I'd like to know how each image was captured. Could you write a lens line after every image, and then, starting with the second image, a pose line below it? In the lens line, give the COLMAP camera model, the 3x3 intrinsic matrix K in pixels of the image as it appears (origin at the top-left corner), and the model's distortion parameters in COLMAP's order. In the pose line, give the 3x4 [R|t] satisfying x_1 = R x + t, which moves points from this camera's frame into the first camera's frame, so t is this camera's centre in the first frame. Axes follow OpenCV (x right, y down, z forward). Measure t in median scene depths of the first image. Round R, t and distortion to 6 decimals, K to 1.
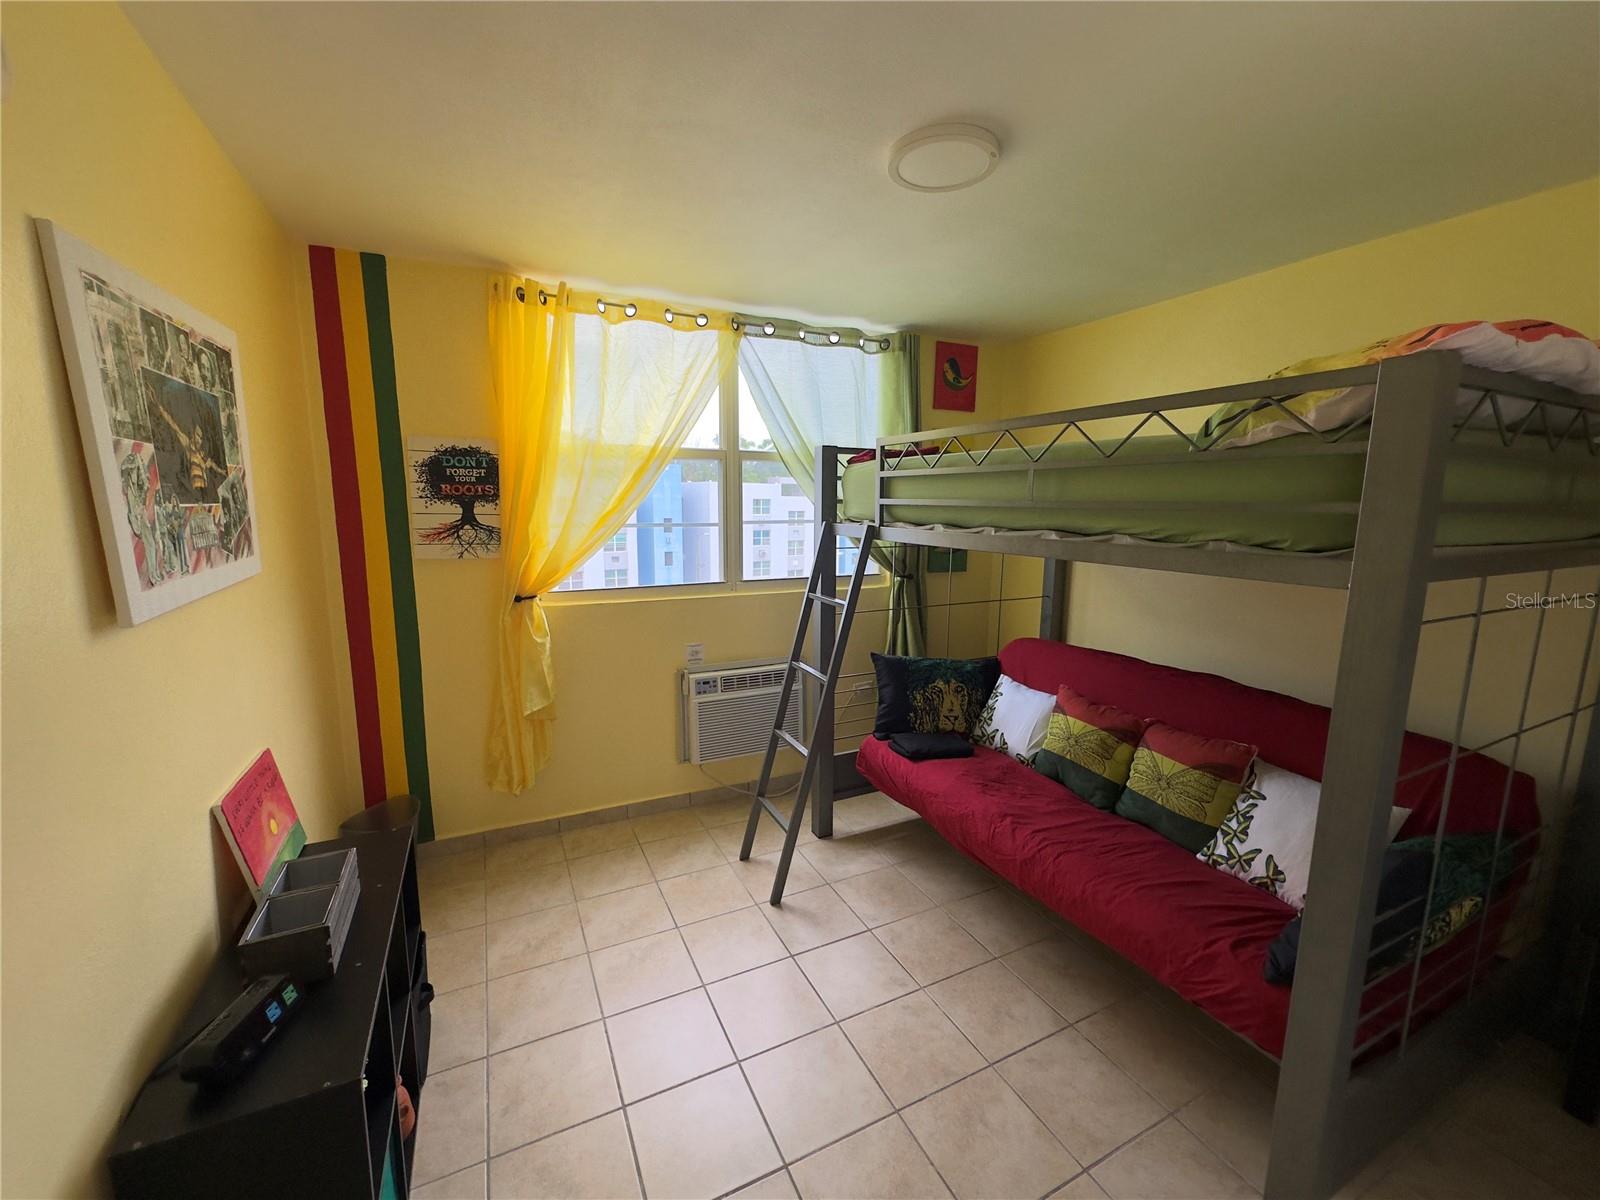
lens RADIAL K [[638.7, 0, 795.2], [0, 638.7, 599.4], [0, 0, 1]] dist [0.001488, 0.000343]
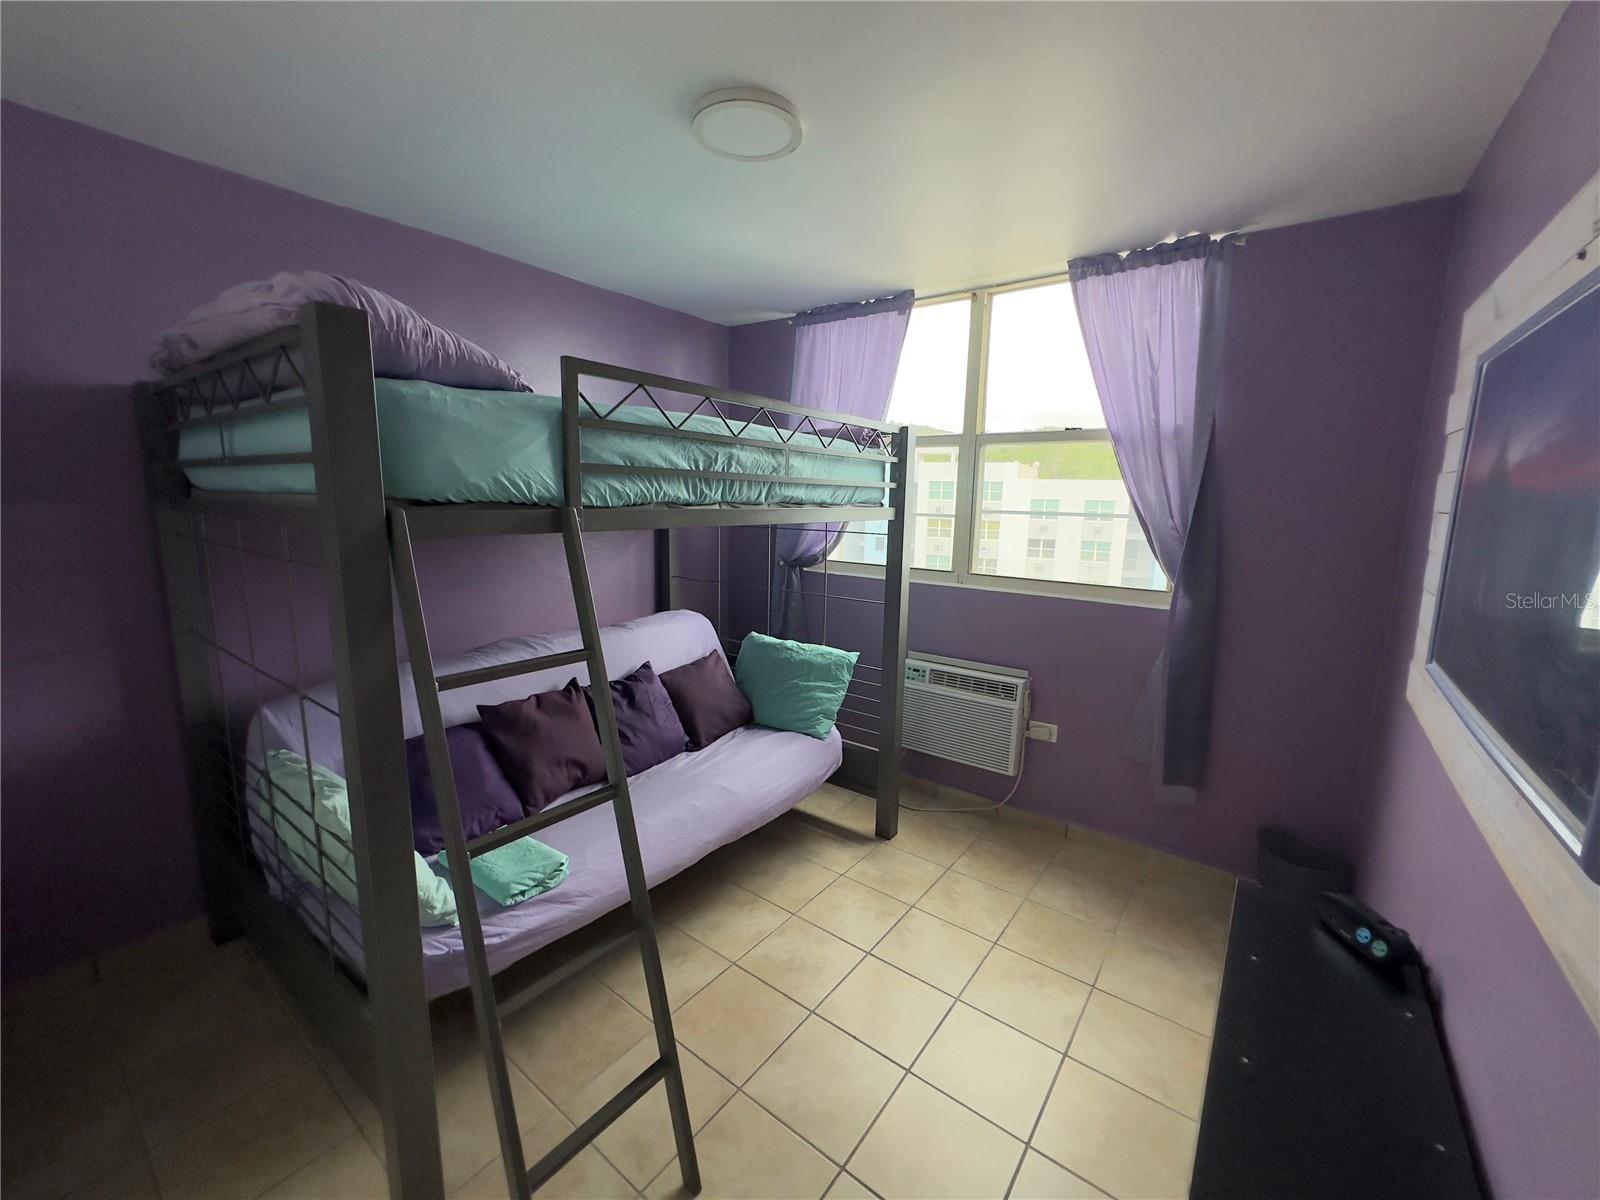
lens RADIAL K [[638.7, 0, 795.2], [0, 638.7, 599.4], [0, 0, 1]] dist [0.001488, 0.000343]
pose [[0.446247, 0.143579, -0.883317, 0.636179], [-0.143344, 0.985769, 0.087816, -0.039015], [0.883355, 0.087430, 0.460478, 0.351790]]
